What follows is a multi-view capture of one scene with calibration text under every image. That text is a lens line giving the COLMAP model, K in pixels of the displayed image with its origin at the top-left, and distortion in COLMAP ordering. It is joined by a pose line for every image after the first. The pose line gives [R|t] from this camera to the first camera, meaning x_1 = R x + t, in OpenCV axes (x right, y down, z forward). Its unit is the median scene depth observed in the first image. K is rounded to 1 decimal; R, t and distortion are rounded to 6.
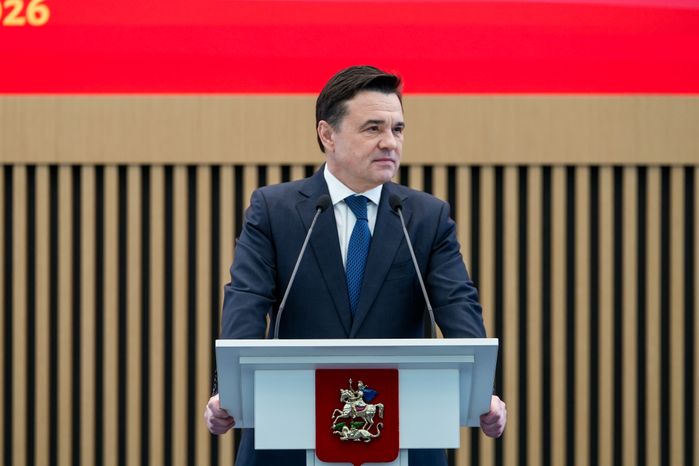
lens RADIAL K [[3313.1, 0, 349.9], [0, 3313.1, 372.1], [0, 0, 1]] dist [0.317636, -17.220559]
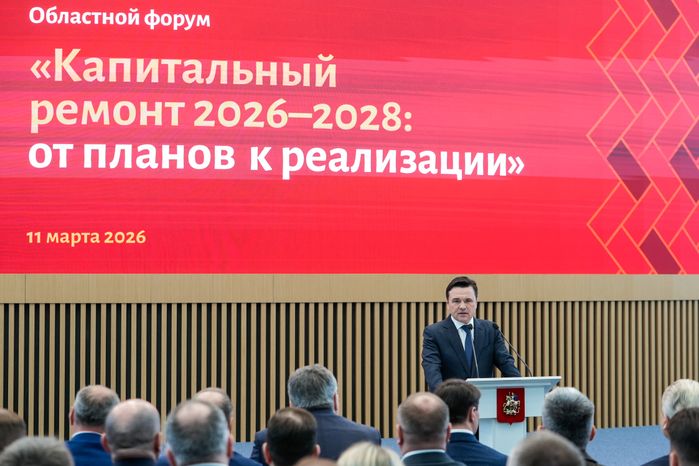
lens RADIAL K [[1704.2, 0, 368.0], [0, 1704.2, 230.3], [0, 0, 1]] dist [-0.011493, -0.183732]
pose [[0.948142, 0.005438, 0.317802, -0.555238], [0.022622, 0.996164, -0.084535, -0.015454], [-0.317042, 0.087341, 0.944381, -0.315108]]
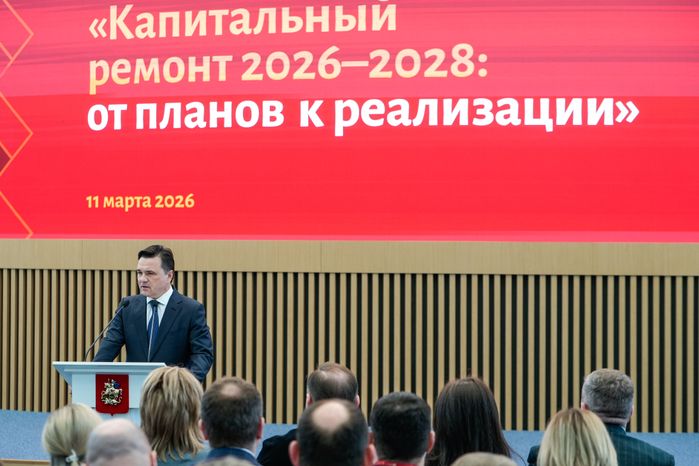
lens RADIAL K [[1814.6, 0, 349.5], [0, 1814.6, 233.0], [0, 0, 1]] dist [-0.040859, 0.293289]
pose [[0.978584, 0.001925, -0.205841, 0.440122], [-0.015481, 0.997813, -0.064267, -0.021366], [0.205267, 0.066078, 0.976473, -0.258214]]
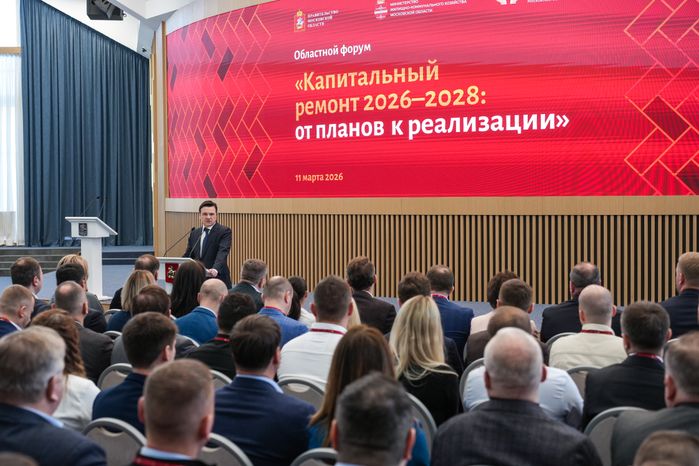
lens RADIAL K [[1118.8, 0, 349.5], [0, 1118.8, 233.0], [0, 0, 1]] dist [0.028021, 0.029071]
pose [[0.852329, 0.008875, -0.522930, 1.089421], [-0.024602, 0.999430, -0.023137, -0.014283], [0.522427, 0.032585, 0.852061, -0.284349]]
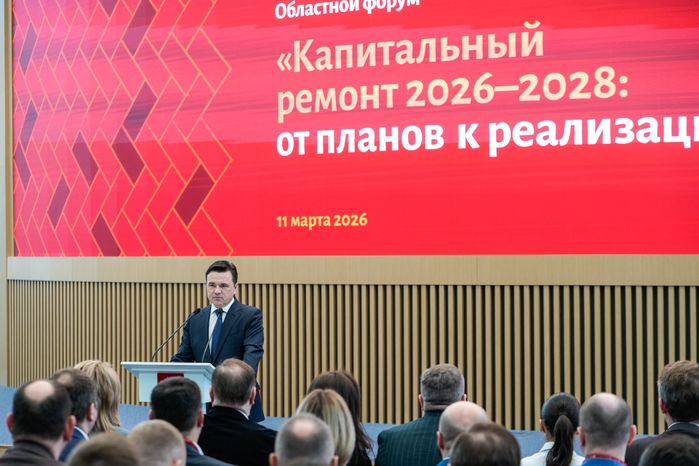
lens RADIAL K [[1854.0, 0, 349.5], [0, 1854.0, 233.0], [0, 0, 1]] dist [0.000884, -0.672866]
pose [[0.902939, -0.011970, -0.429602, 0.799353], [-0.019534, 0.997436, -0.068849, -0.014035], [0.429325, 0.070558, 0.900390, -0.338735]]
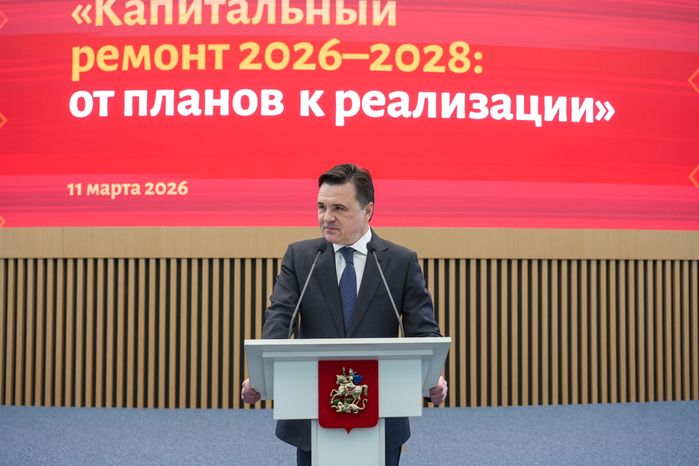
lens RADIAL K [[992.3, 0, 421.7], [0, 992.3, 247.0], [0, 0, 1]] dist [0.004215, -0.006605]
pose [[0.994400, 0.001190, 0.105675, -0.011174], [0.009348, 0.995026, -0.099176, -0.006519], [-0.105268, 0.099609, 0.989443, 0.577521]]
